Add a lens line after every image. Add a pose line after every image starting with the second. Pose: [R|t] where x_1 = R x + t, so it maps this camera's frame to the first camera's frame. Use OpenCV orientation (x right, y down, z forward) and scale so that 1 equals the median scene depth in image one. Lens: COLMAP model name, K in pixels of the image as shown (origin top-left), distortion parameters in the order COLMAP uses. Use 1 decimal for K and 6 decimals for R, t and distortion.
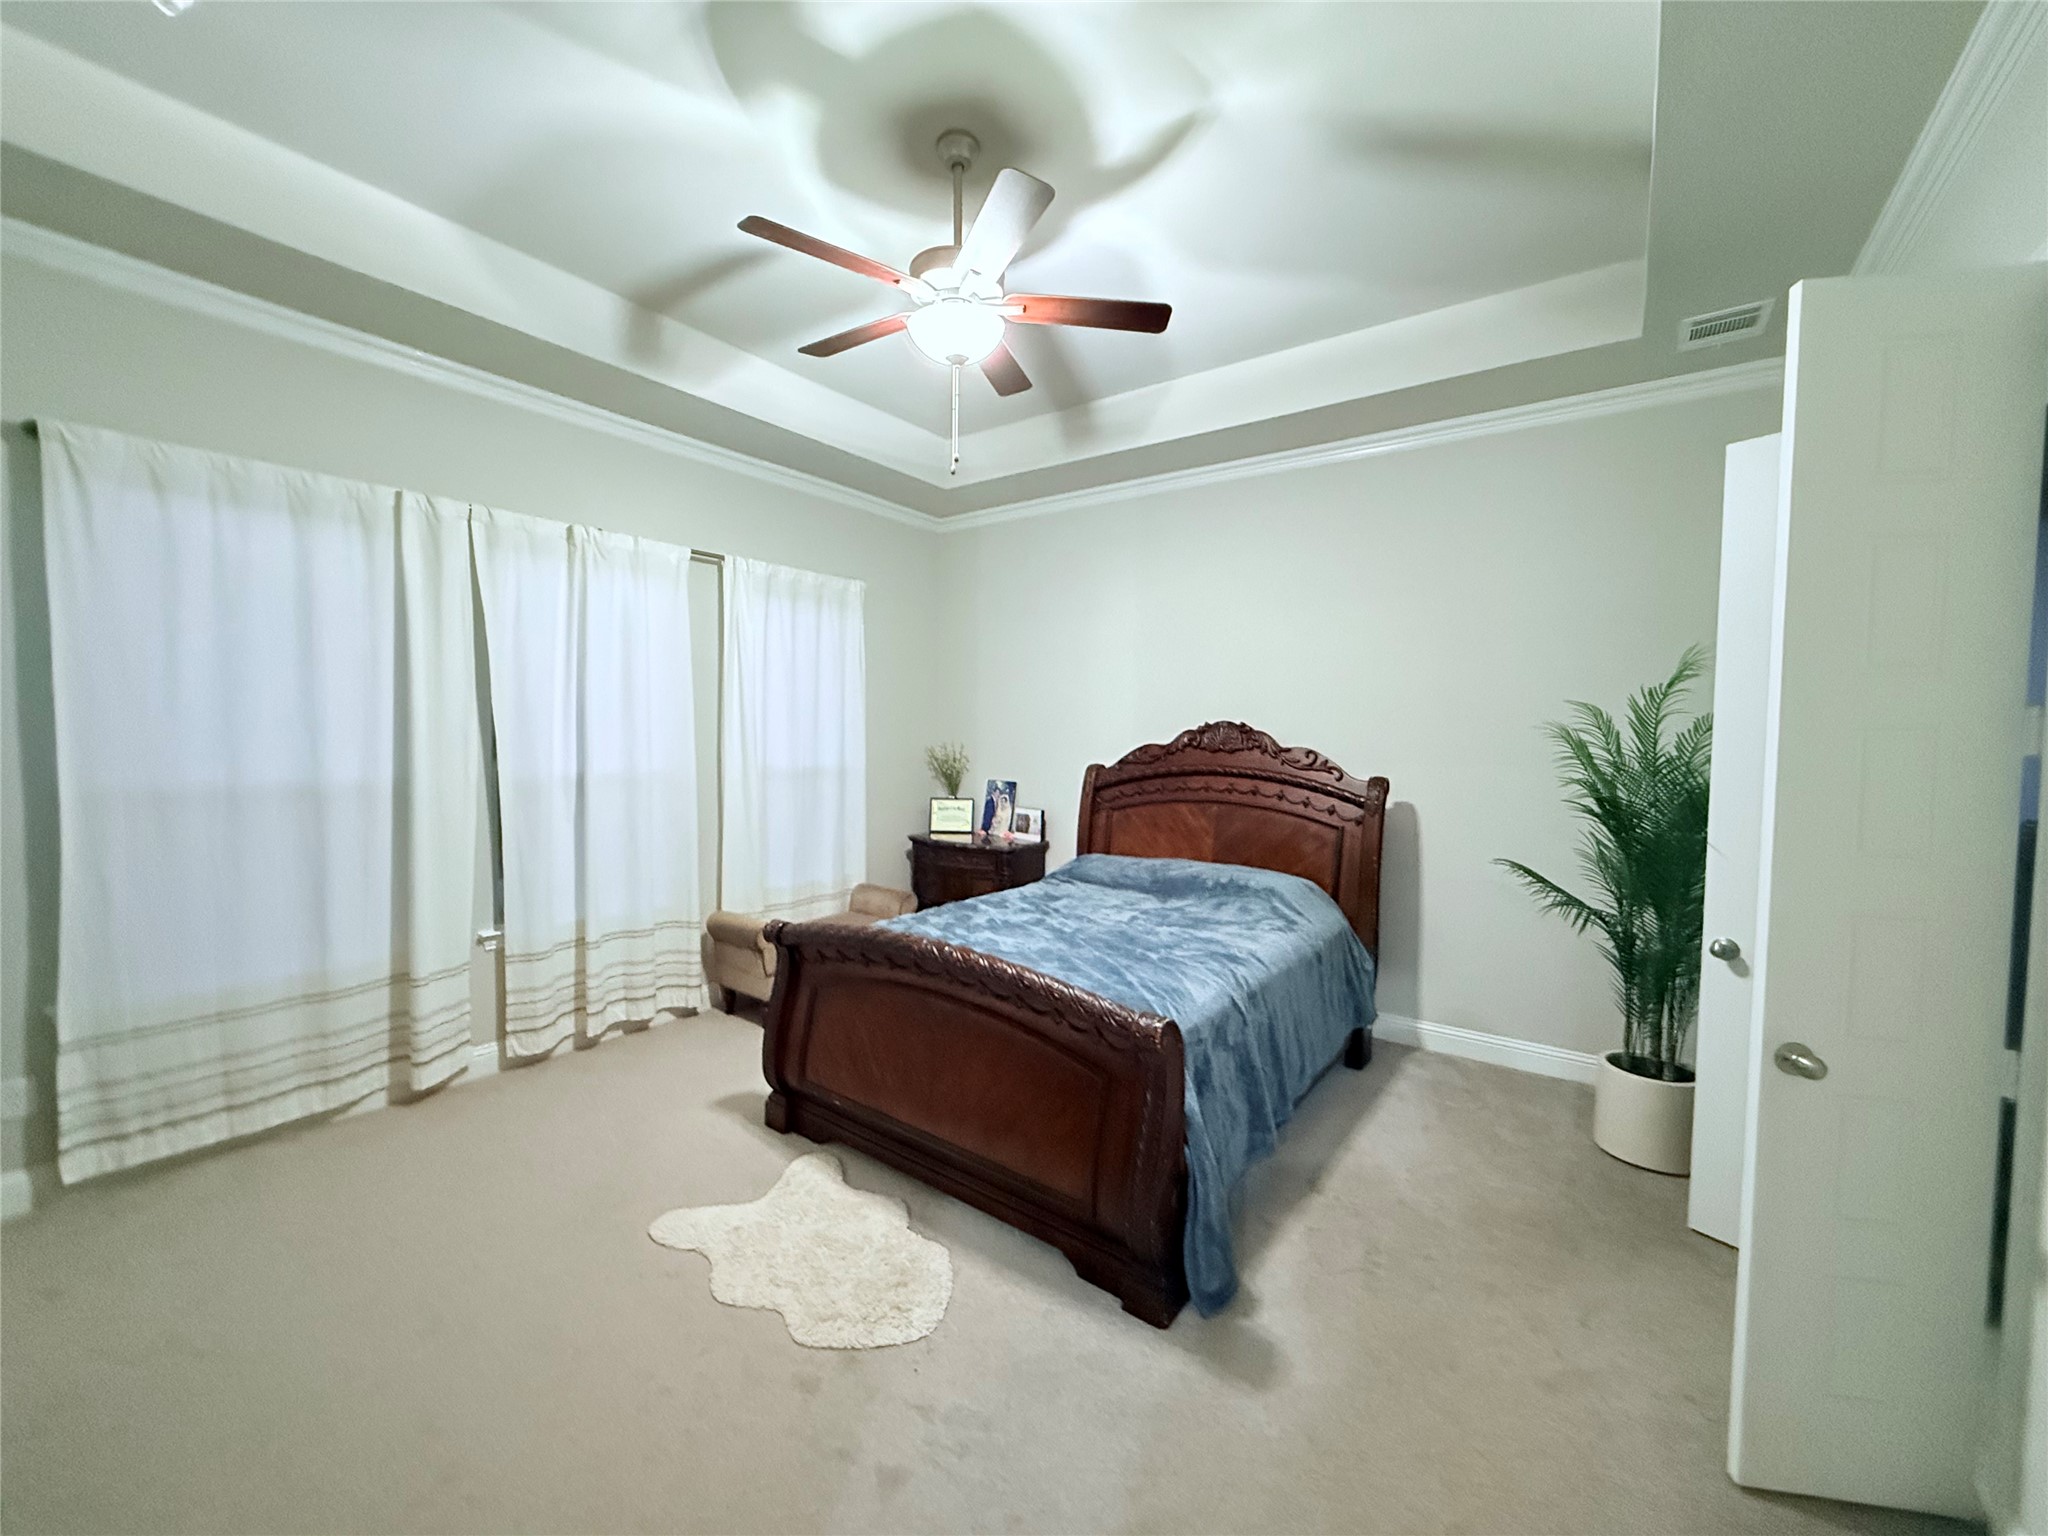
lens RADIAL K [[818.9, 0, 1022.9], [0, 818.9, 771.6], [0, 0, 1]] dist [-0.000686, 0.000902]
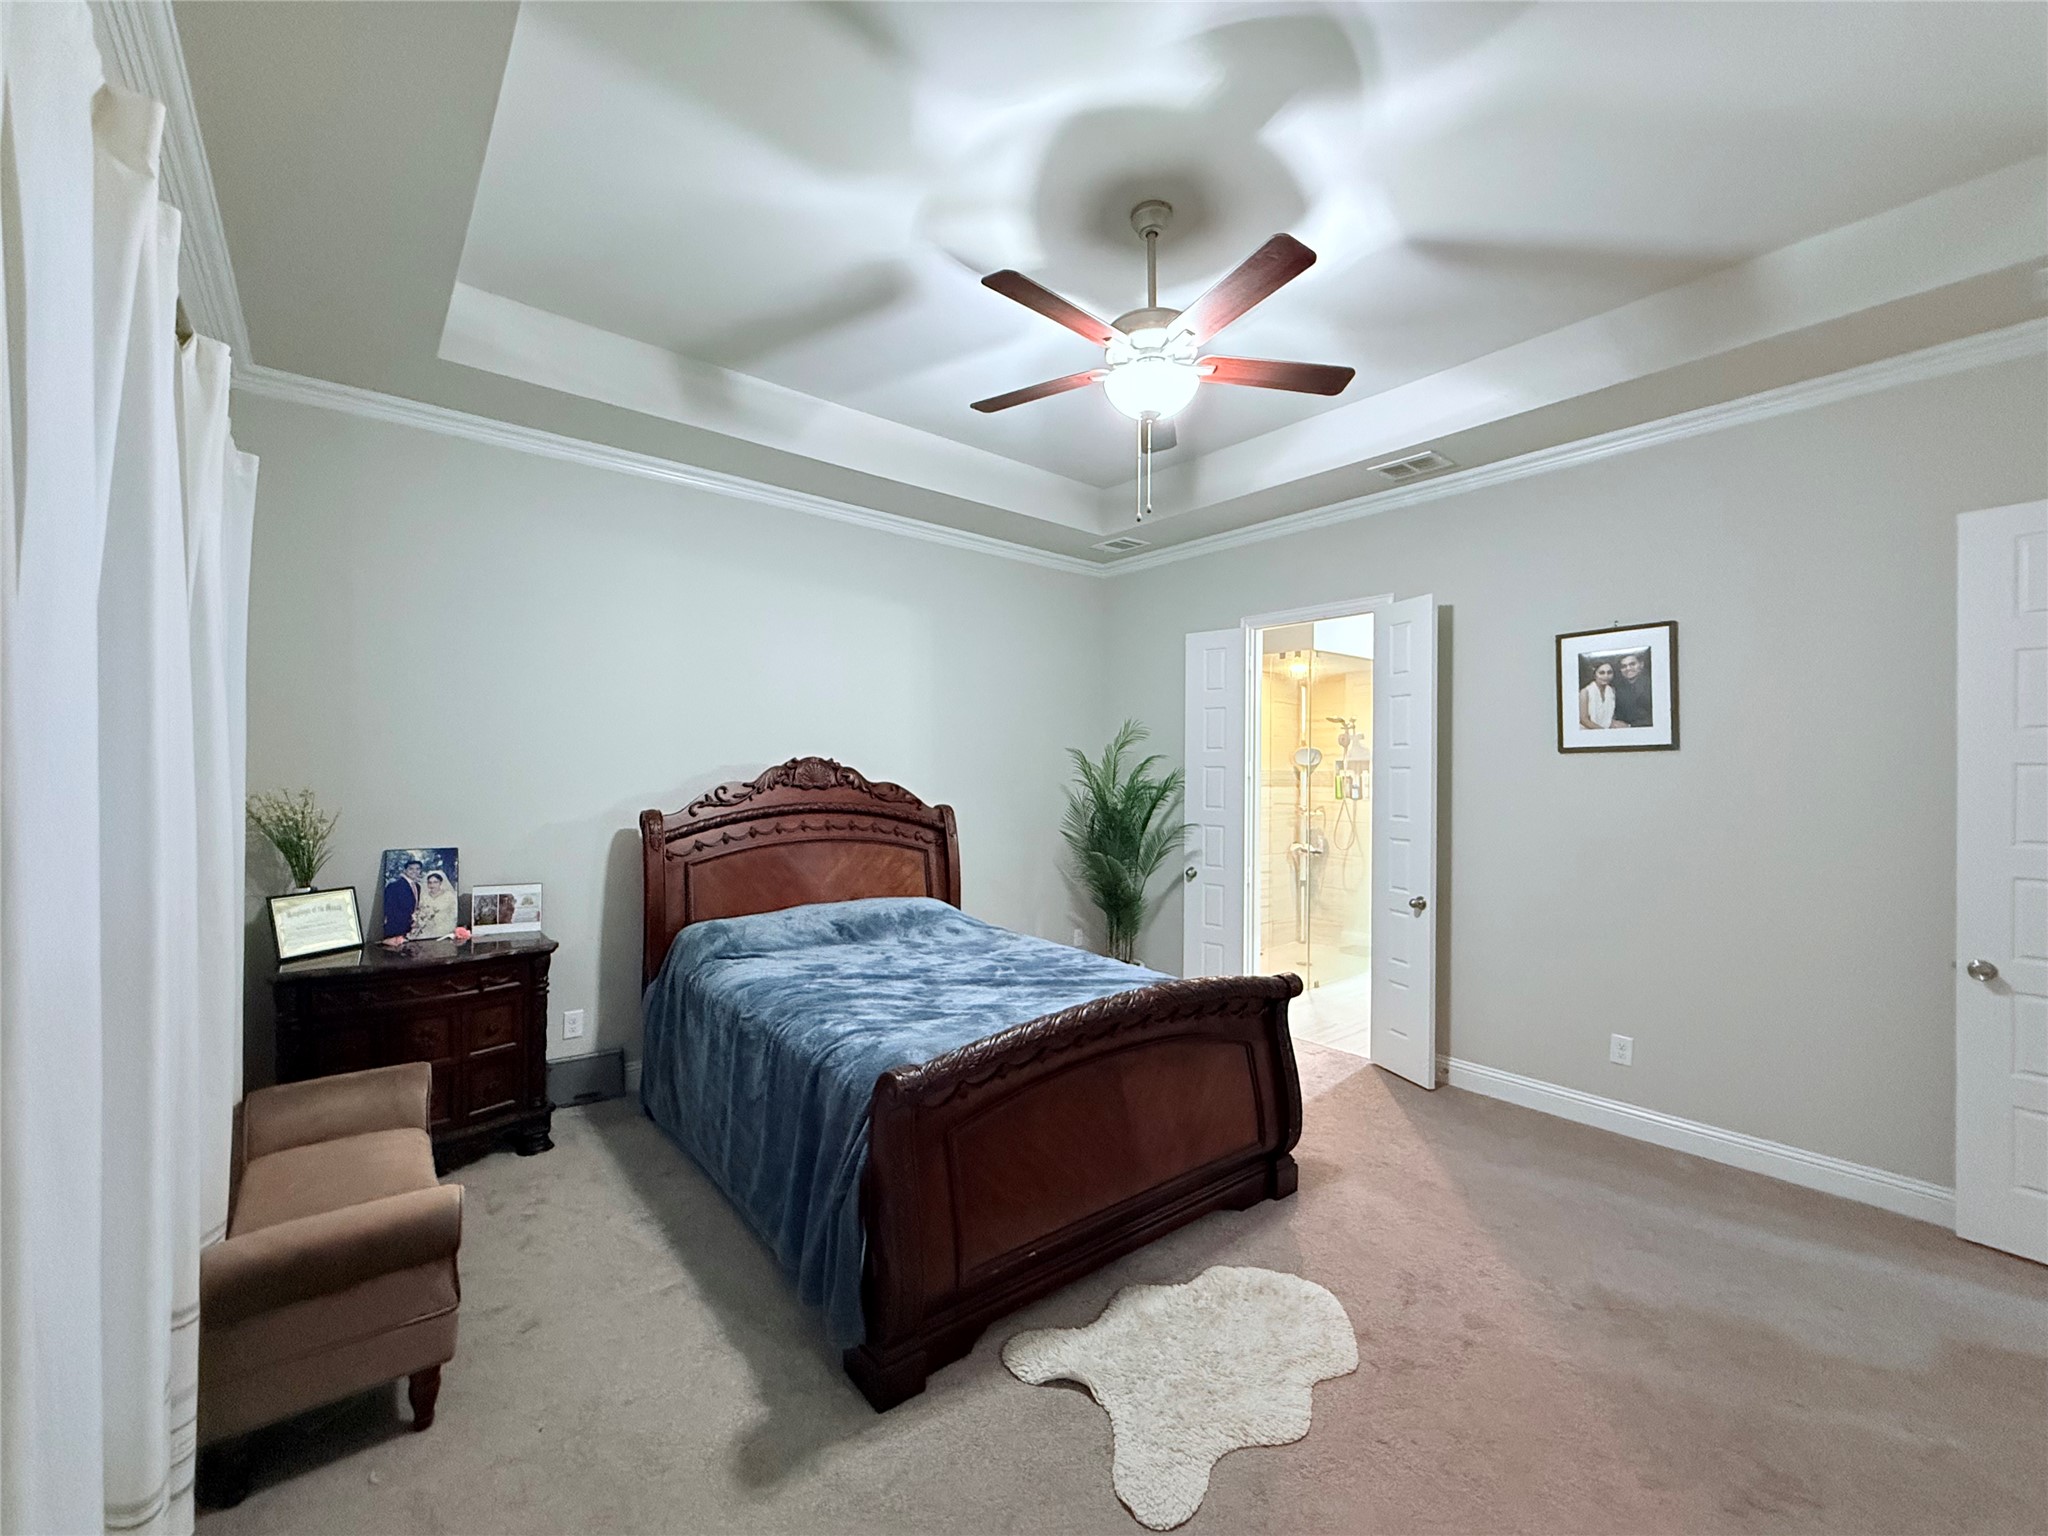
lens RADIAL K [[818.9, 0, 1020.8], [0, 818.9, 769.4], [0, 0, 1]] dist [-0.000686, 0.000902]
pose [[0.247563, -0.006454, 0.968850, -0.625669], [0.044724, 0.998988, -0.004774, -0.030883], [-0.967839, 0.044512, 0.247601, 0.512544]]
